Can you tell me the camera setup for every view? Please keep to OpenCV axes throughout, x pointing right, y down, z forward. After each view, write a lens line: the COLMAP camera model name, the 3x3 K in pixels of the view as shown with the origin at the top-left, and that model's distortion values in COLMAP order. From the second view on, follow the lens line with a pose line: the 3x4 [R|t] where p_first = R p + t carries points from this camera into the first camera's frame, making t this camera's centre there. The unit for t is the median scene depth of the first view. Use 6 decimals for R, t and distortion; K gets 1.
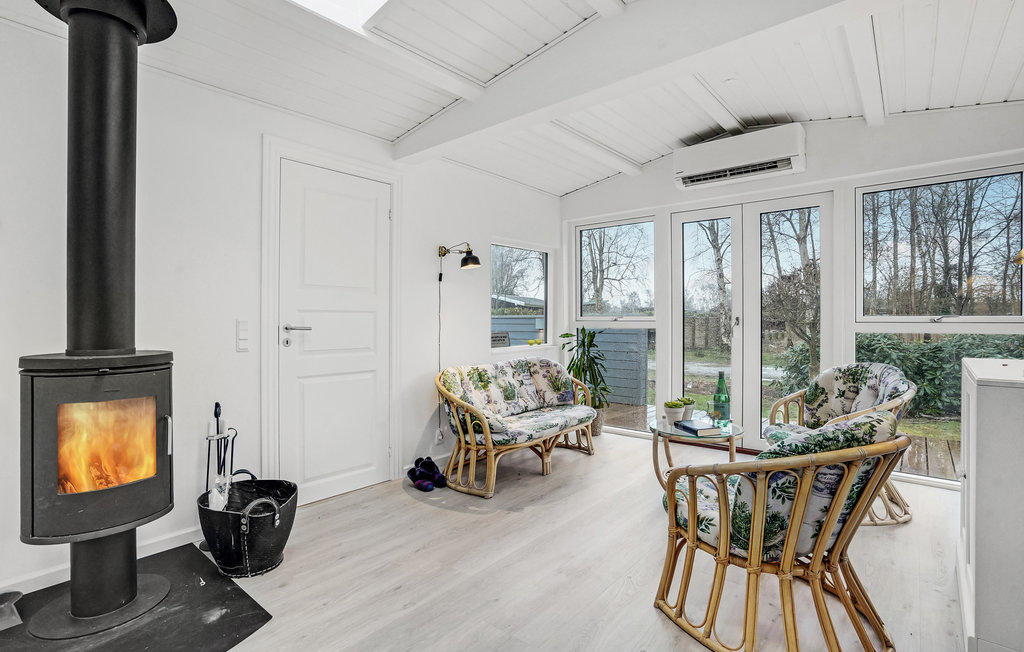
lens RADIAL K [[492.0, 0, 512.0], [0, 492.0, 326.0], [0, 0, 1]] dist [-0.001727, 0.000473]
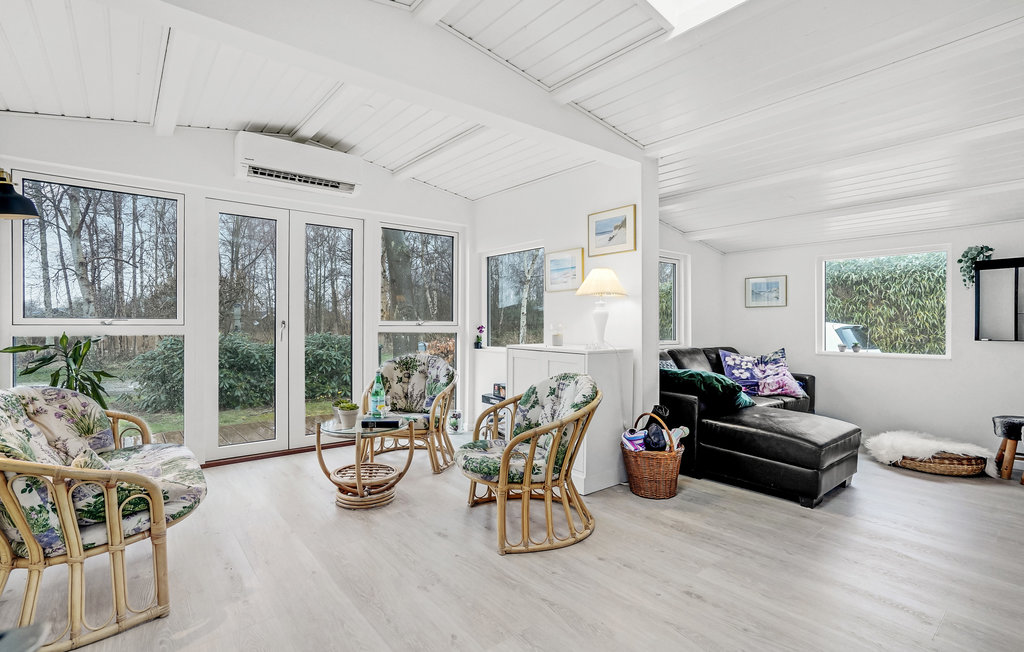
lens RADIAL K [[492.0, 0, 512.0], [0, 492.0, 326.0], [0, 0, 1]] dist [-0.001727, 0.000473]
pose [[0.187519, 0.000677, 0.982261, -0.490342], [0.013419, 0.999905, -0.003251, 0.002122], [-0.982169, 0.013791, 0.187492, 0.399804]]
